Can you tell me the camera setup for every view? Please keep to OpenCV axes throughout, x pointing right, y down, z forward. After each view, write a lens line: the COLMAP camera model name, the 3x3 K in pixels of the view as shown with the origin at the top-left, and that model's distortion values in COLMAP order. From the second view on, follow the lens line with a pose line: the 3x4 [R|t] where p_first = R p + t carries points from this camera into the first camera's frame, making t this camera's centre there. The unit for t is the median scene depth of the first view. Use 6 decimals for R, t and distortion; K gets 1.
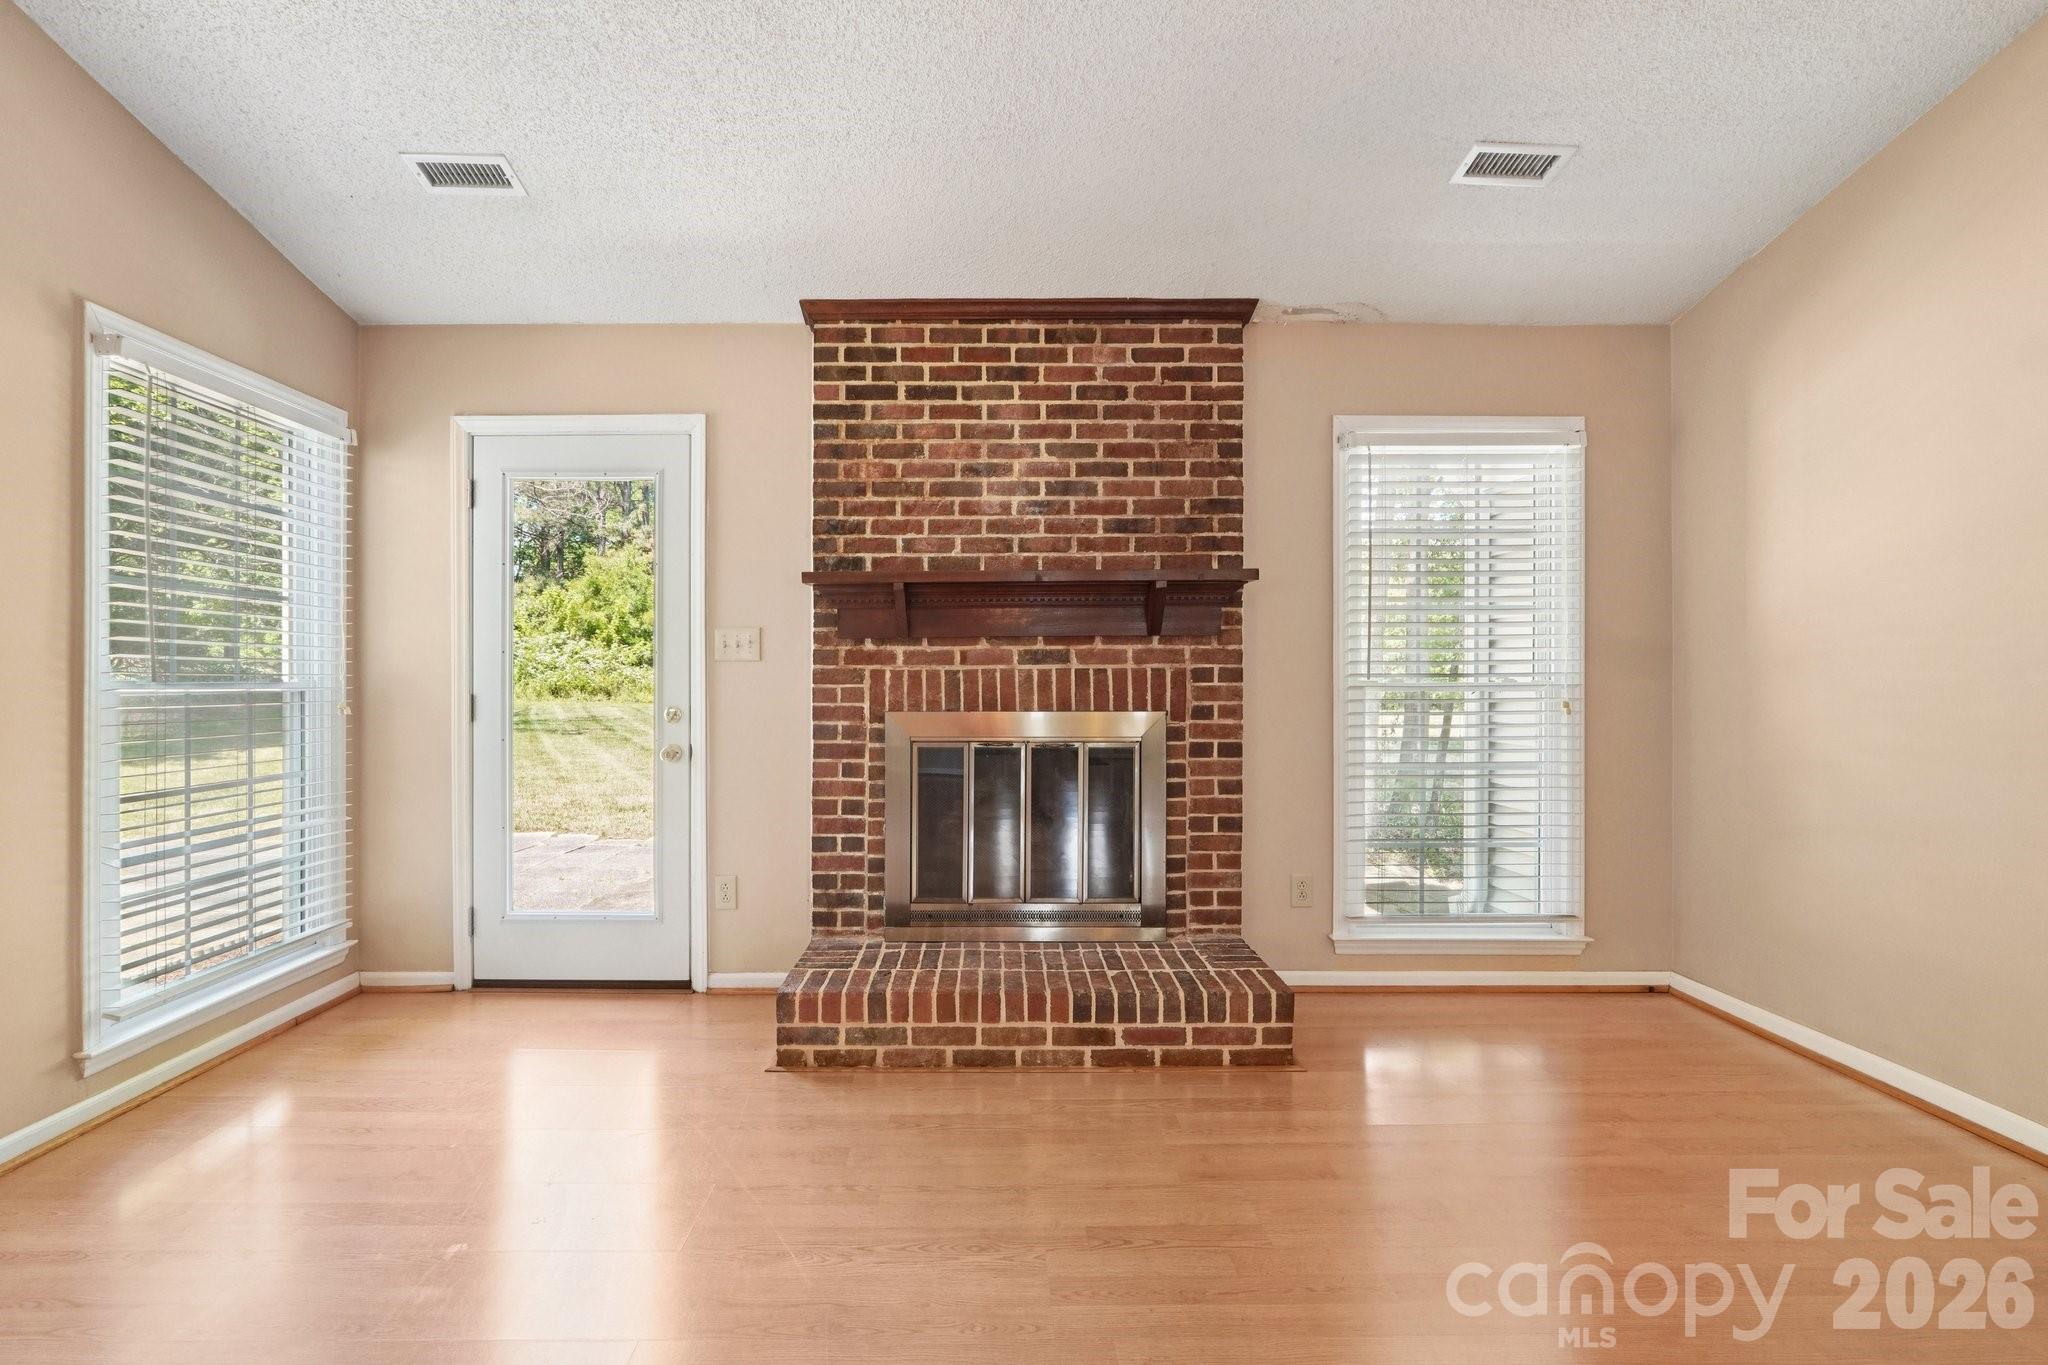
lens RADIAL K [[863.3, 0, 986.0], [0, 863.3, 682.3], [0, 0, 1]] dist [-0.011932, 0.005748]
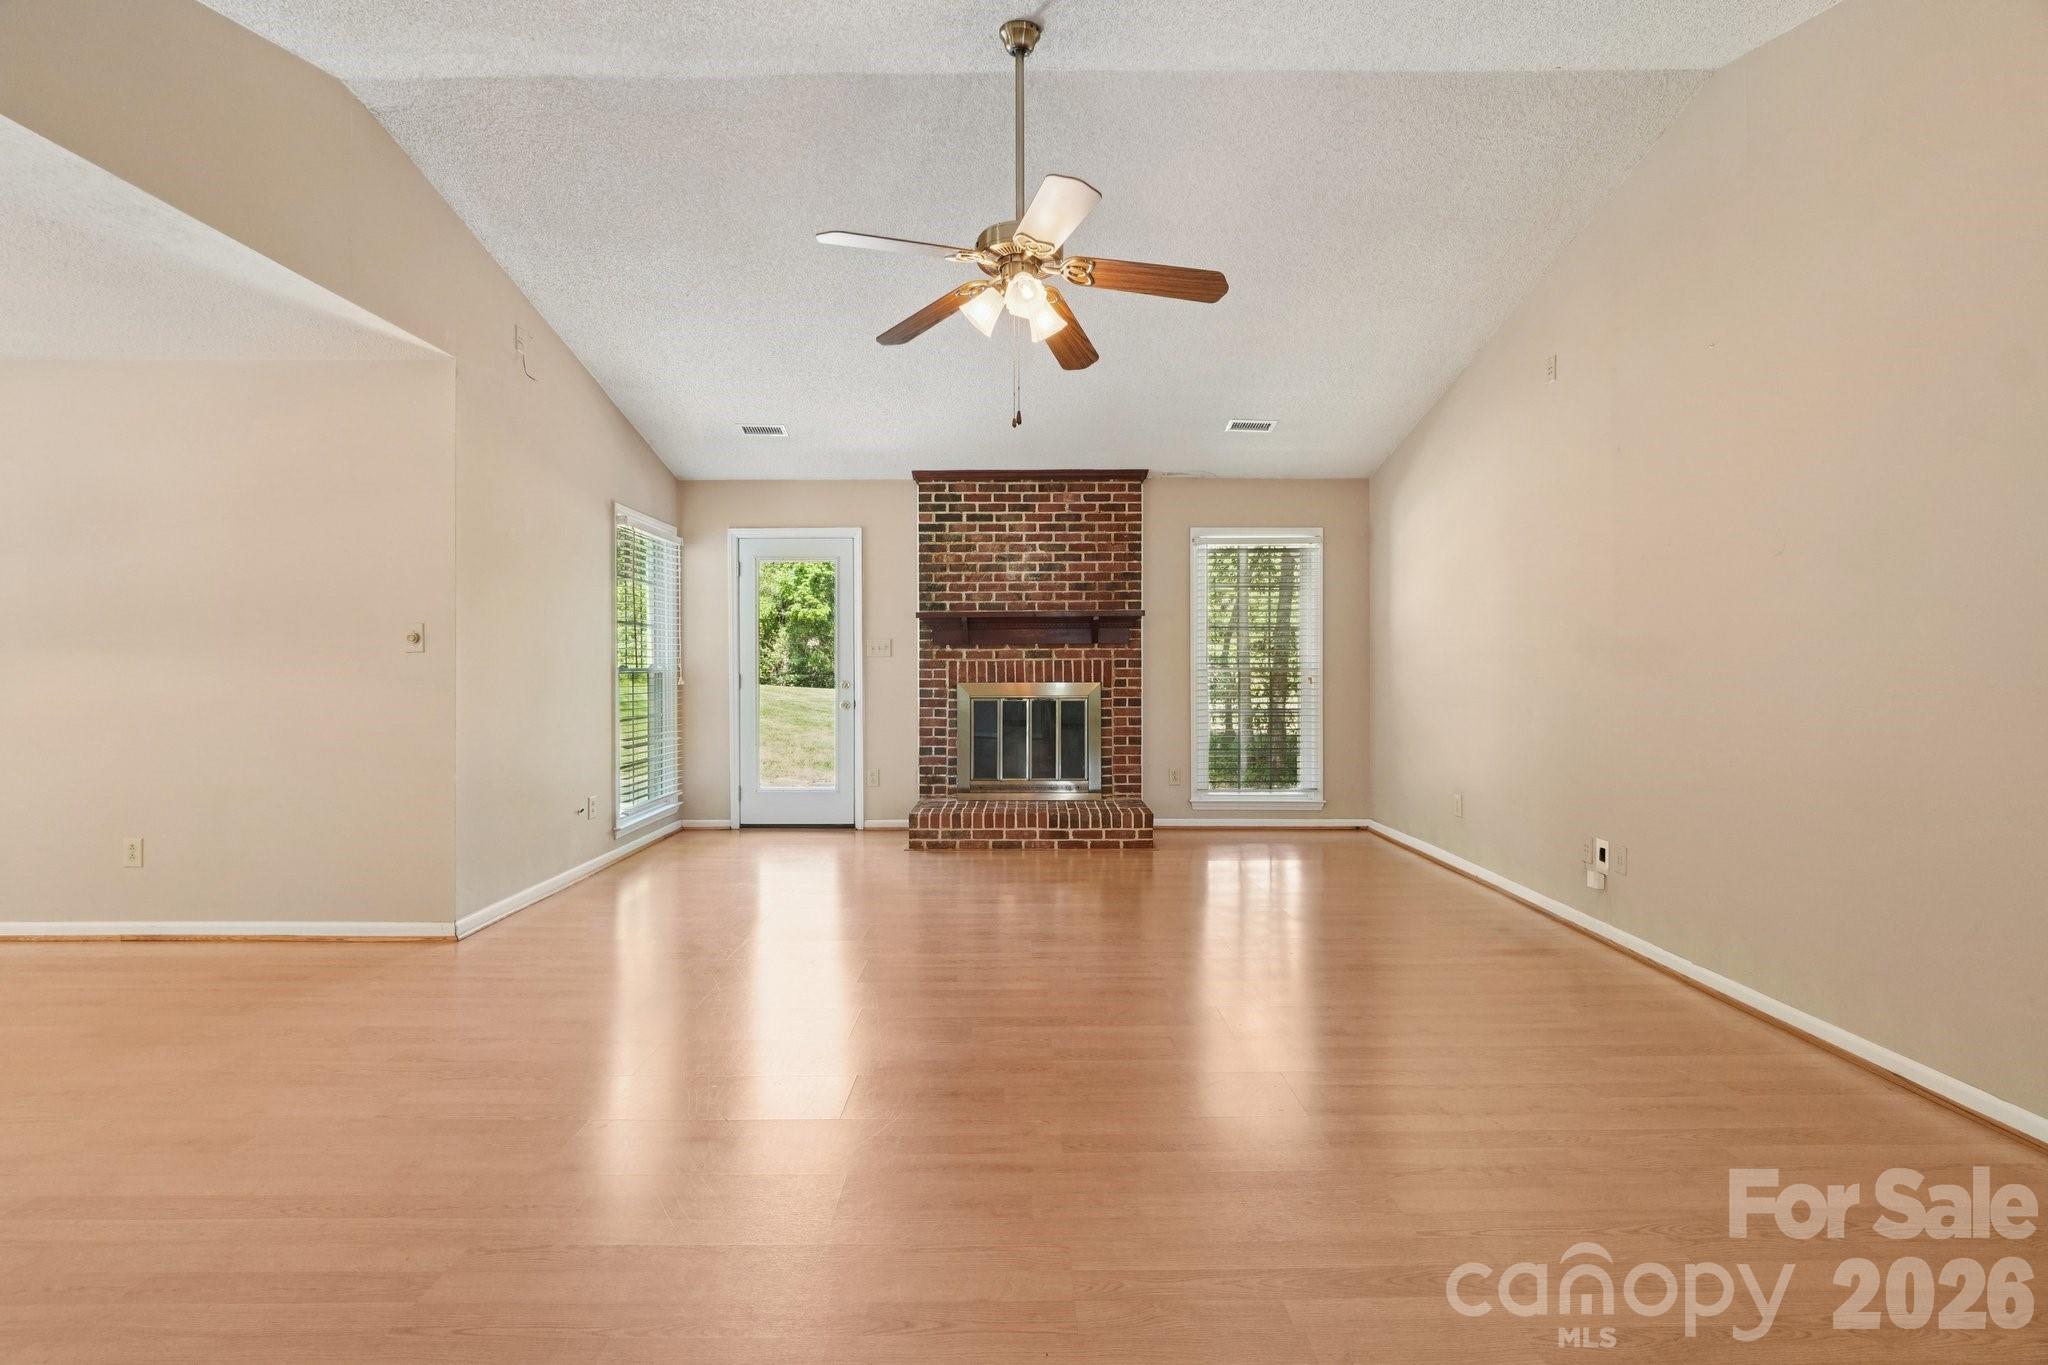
lens RADIAL K [[994.4, 0, 1026.9], [0, 994.4, 673.0], [0, 0, 1]] dist [-0.004578, -0.000169]
pose [[0.999991, -0.002281, 0.003677, 0.033112], [0.002285, 0.999997, -0.000933, 0.014459], [-0.003675, 0.000942, 0.999993, -1.231271]]
